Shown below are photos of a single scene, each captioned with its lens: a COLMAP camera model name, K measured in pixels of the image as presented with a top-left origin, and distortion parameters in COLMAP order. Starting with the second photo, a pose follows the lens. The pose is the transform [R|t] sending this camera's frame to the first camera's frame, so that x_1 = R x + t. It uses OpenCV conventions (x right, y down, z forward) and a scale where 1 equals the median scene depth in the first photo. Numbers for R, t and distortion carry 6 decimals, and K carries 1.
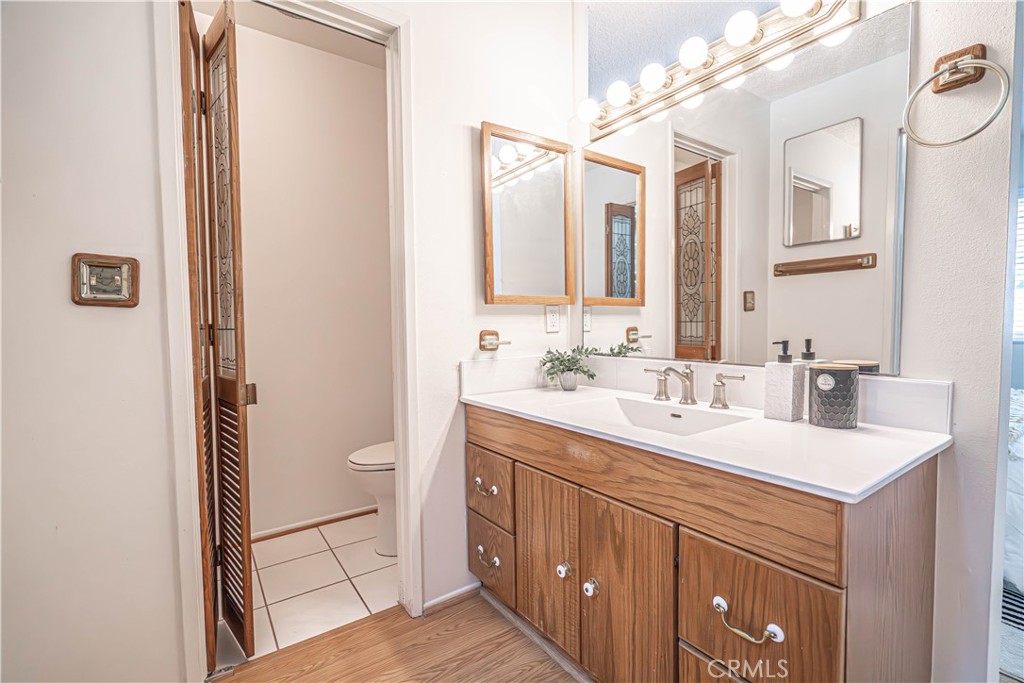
lens RADIAL K [[459.8, 0, 512.4], [0, 459.8, 346.2], [0, 0, 1]] dist [-0.003311, -0.000056]
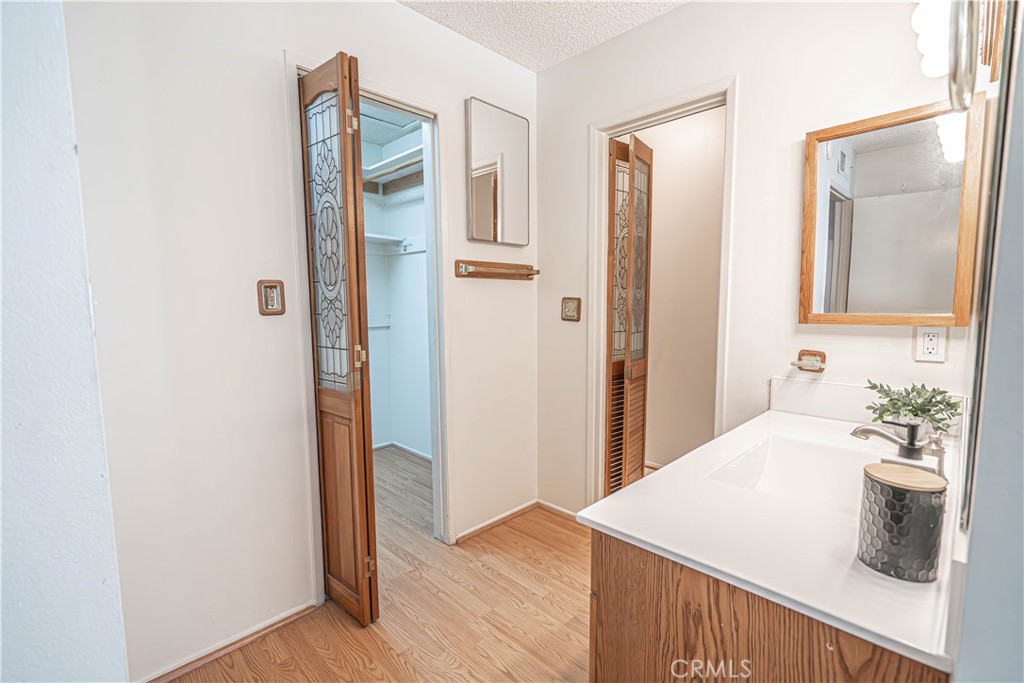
lens RADIAL K [[459.8, 0, 512.4], [0, 459.8, 346.2], [0, 0, 1]] dist [-0.003311, -0.000056]
pose [[0.183156, 0.107501, -0.977188, 0.779911], [-0.040189, 0.993991, 0.101817, -0.117048], [0.982262, 0.020624, 0.186376, 0.211637]]
